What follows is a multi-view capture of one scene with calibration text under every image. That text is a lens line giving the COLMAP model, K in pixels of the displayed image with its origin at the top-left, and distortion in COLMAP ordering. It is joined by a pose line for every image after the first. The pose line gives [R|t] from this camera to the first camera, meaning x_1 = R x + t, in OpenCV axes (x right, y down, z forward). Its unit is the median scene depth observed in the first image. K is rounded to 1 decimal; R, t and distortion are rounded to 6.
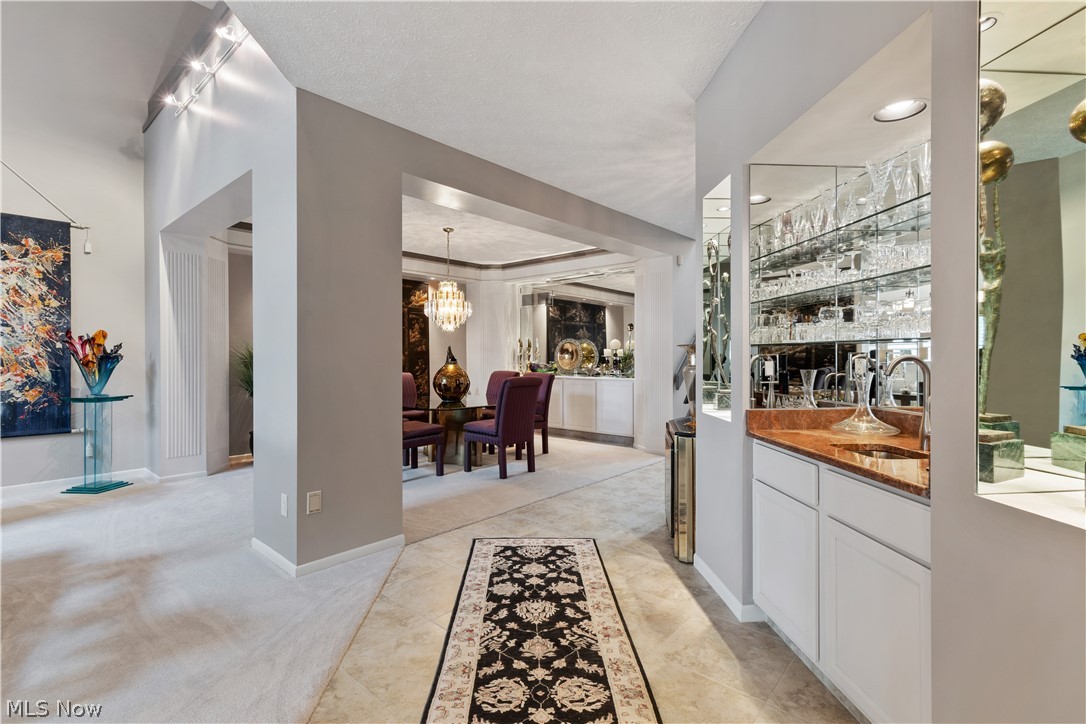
lens RADIAL K [[499.2, 0, 546.2], [0, 499.2, 354.2], [0, 0, 1]] dist [0.002789, 0.000545]
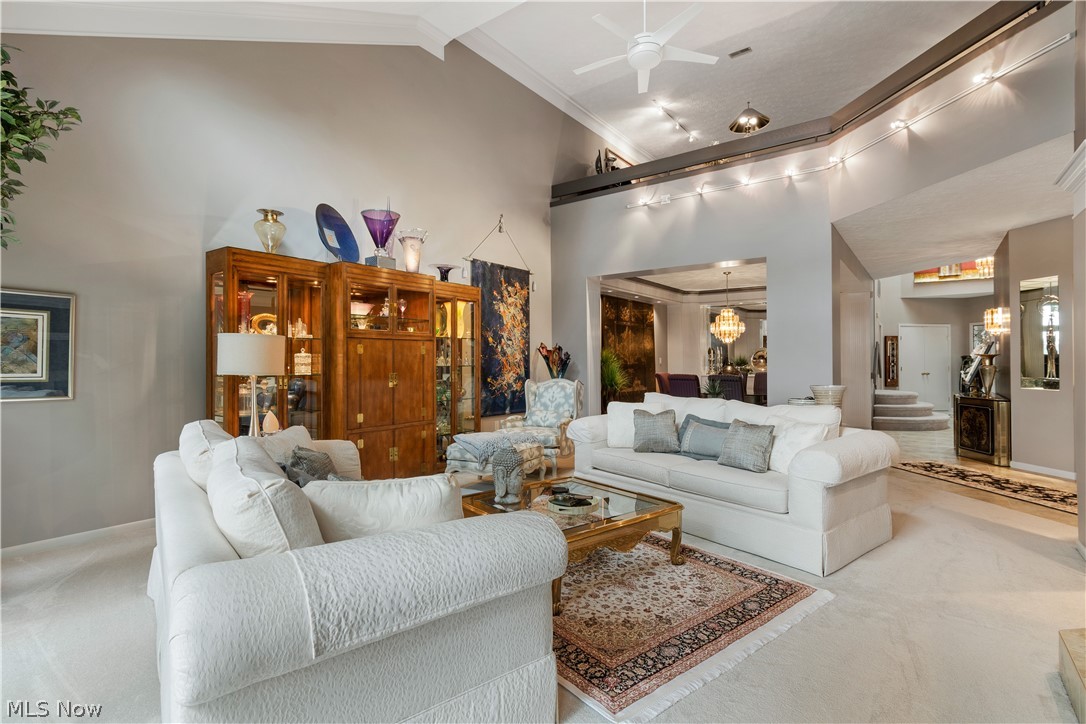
lens RADIAL K [[501.1, 0, 538.0], [0, 501.1, 360.2], [0, 0, 1]] dist [0.002273, -0.000147]
pose [[0.998085, -0.000839, 0.061849, -1.032288], [0.000756, 0.999999, 0.001359, 0.001759], [-0.061851, -0.001309, 0.998085, -0.500078]]
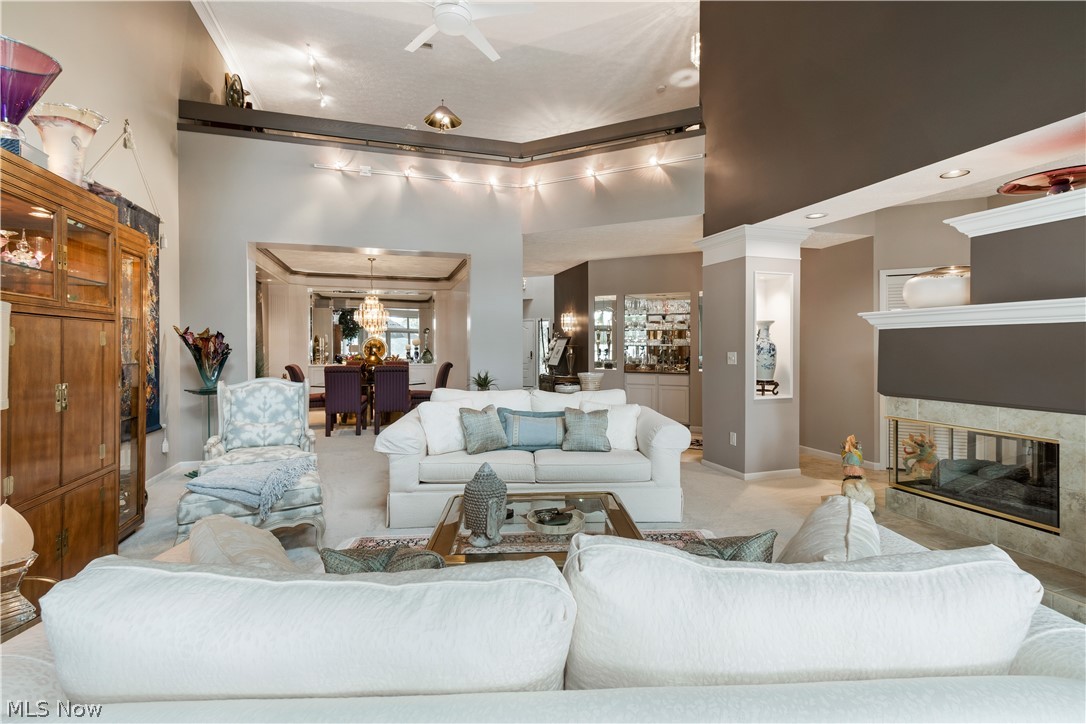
lens RADIAL K [[509.2, 0, 531.1], [0, 509.2, 346.6], [0, 0, 1]] dist [0.003458, 0.000099]
pose [[0.538624, -0.000983, 0.842545, -1.425650], [-0.000517, 0.999999, 0.001497, -0.009243], [-0.842546, -0.001242, 0.538623, -0.165269]]
